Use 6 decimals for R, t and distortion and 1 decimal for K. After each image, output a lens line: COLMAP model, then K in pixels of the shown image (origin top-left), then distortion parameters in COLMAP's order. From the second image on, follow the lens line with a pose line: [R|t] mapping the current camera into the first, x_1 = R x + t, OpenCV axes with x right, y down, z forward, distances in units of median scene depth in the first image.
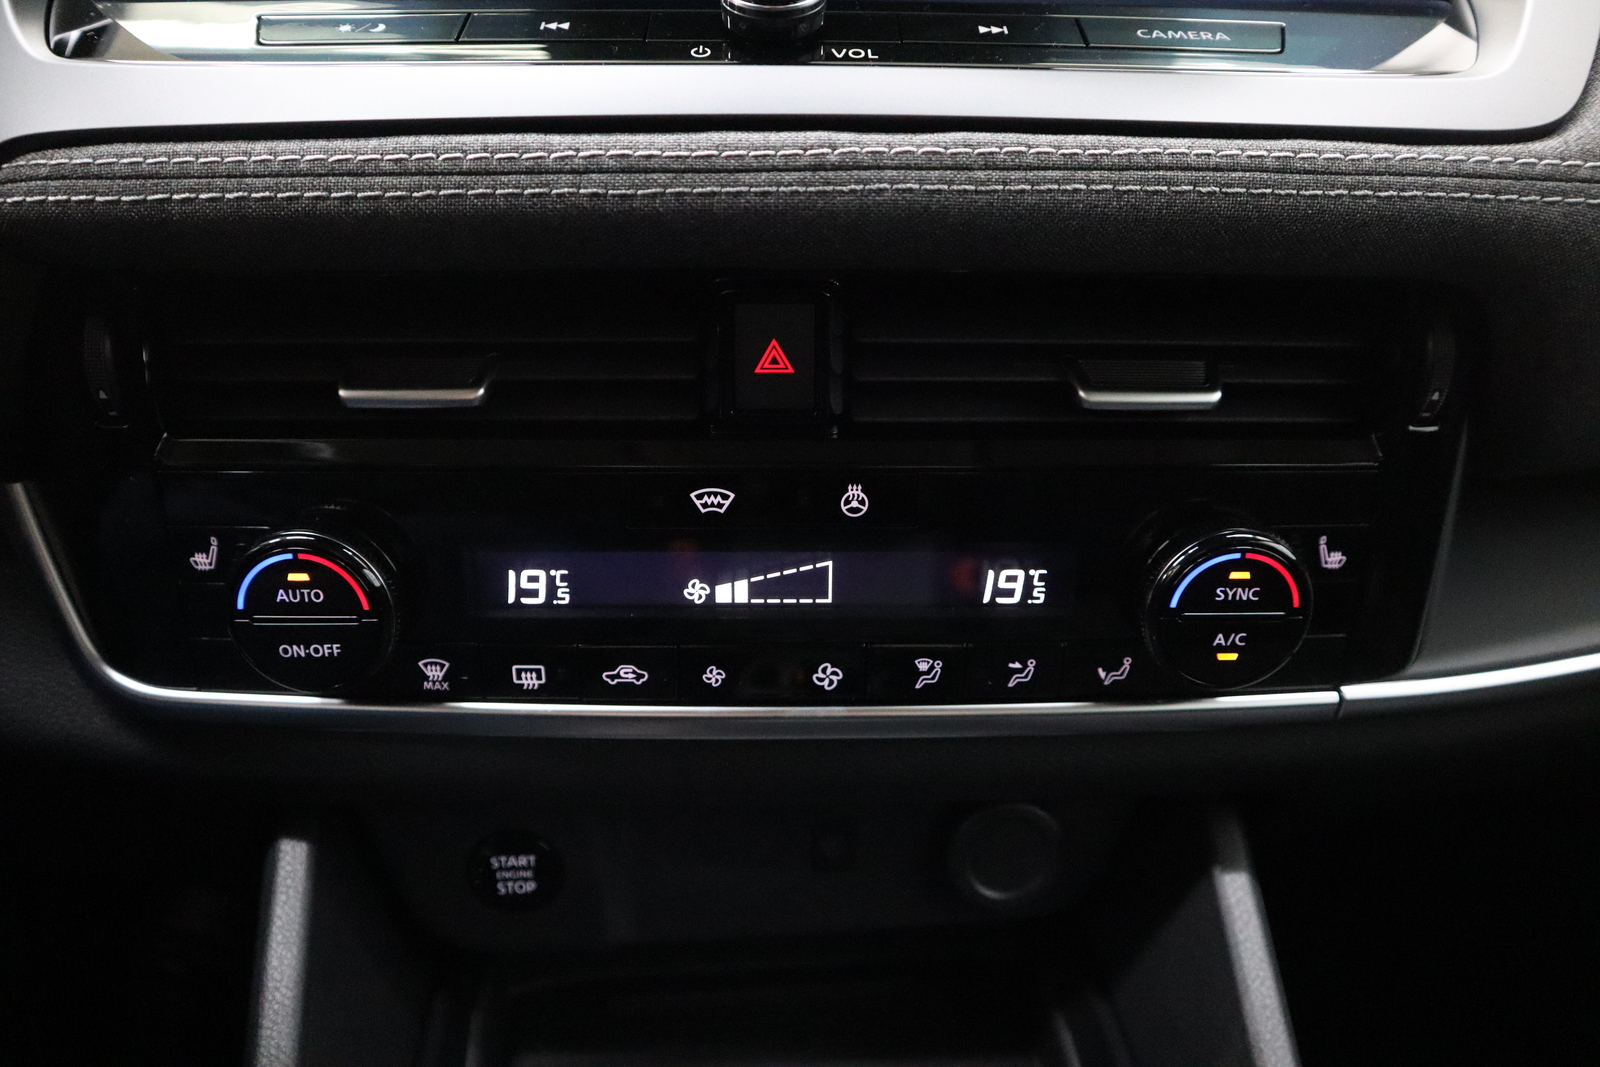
lens RADIAL K [[1168.0, 0, 807.4], [0, 1168.0, 510.9], [0, 0, 1]] dist [-0.145578, 0.175265]
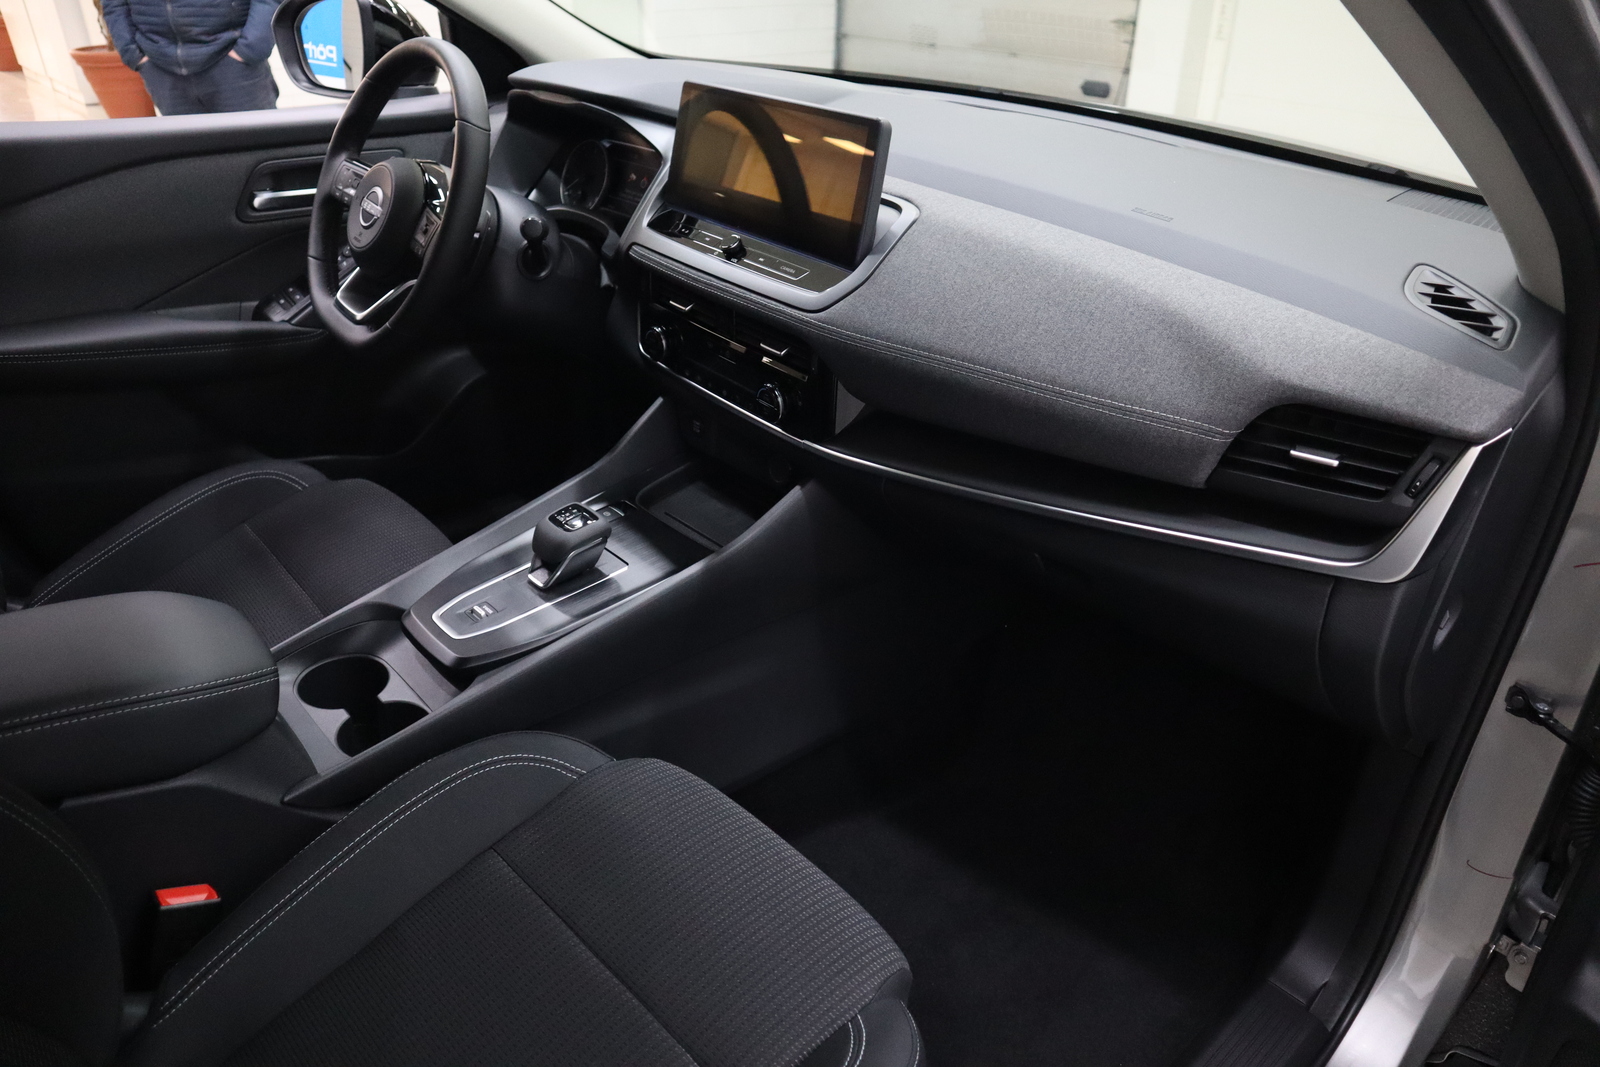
lens RADIAL K [[1168.0, 0, 807.4], [0, 1168.0, 510.9], [0, 0, 1]] dist [-0.145578, 0.175265]
pose [[0.586006, 0.370808, -0.720485, 3.495507], [-0.294269, 0.925833, 0.237149, -0.577367], [0.754985, 0.073046, 0.651661, -1.583648]]
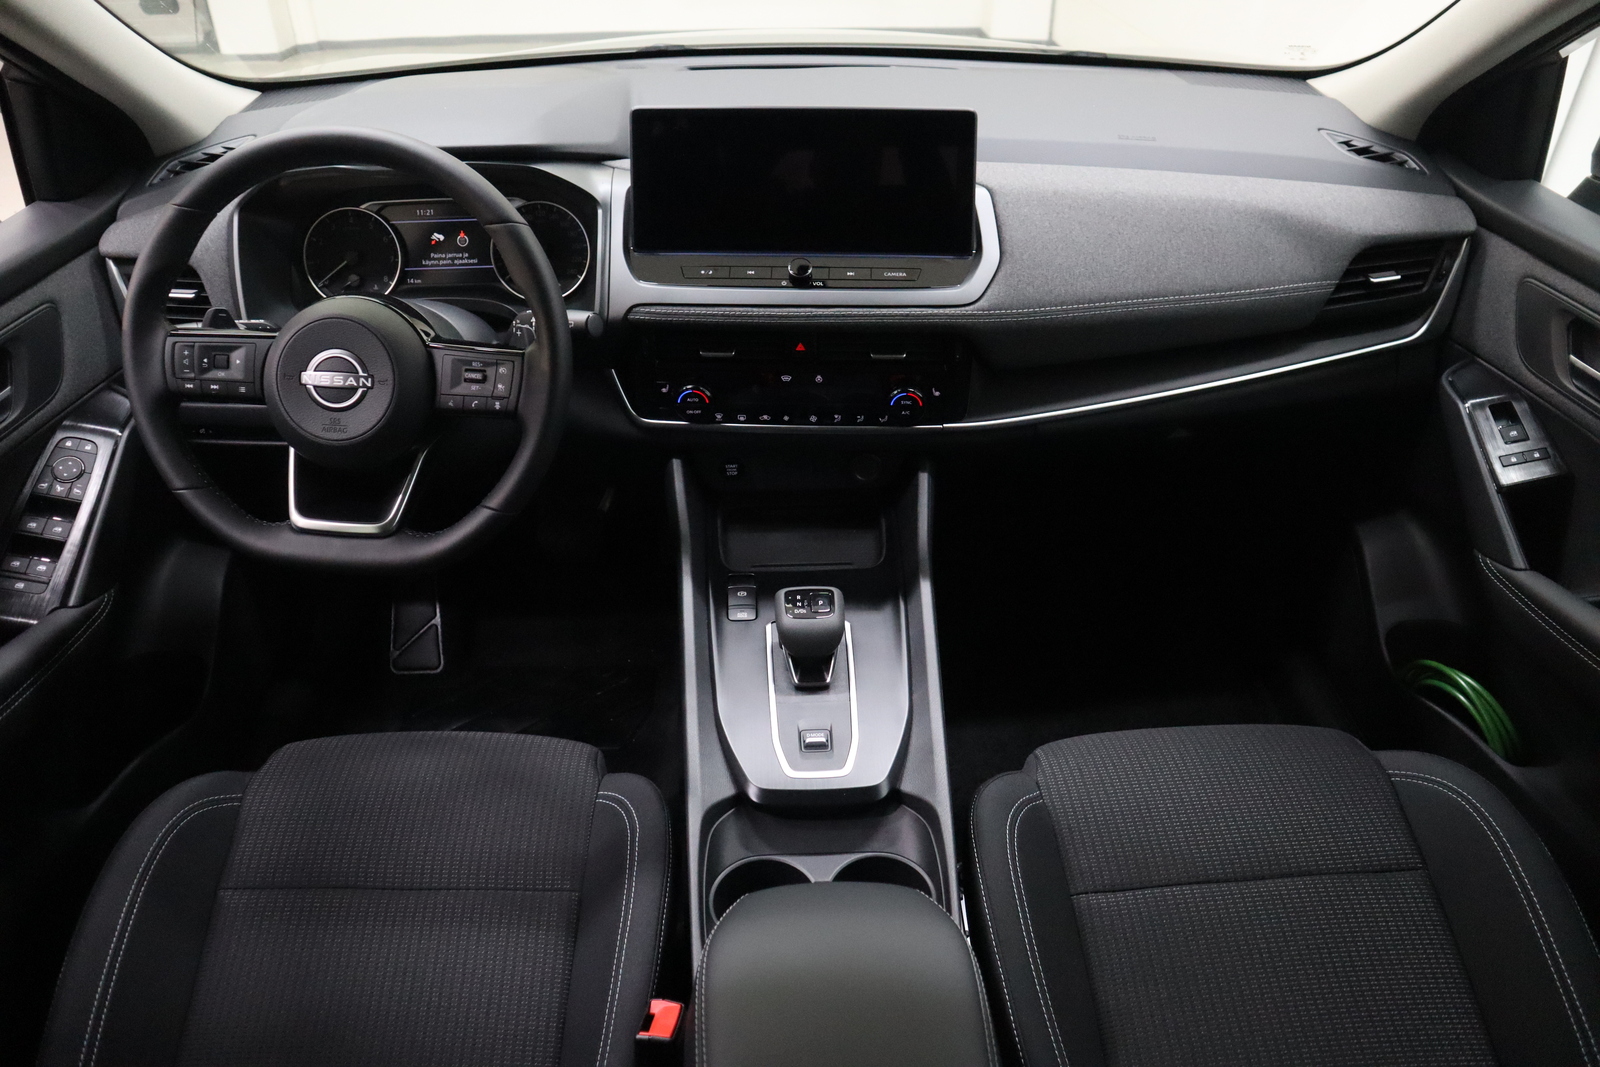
lens RADIAL K [[1168.0, 0, 807.4], [0, 1168.0, 510.9], [0, 0, 1]] dist [-0.145578, 0.175265]
pose [[0.998653, 0.022027, -0.046988, 0.202760], [-0.010757, 0.973650, 0.227795, -0.493574], [0.050768, -0.226983, 0.972575, -3.175788]]
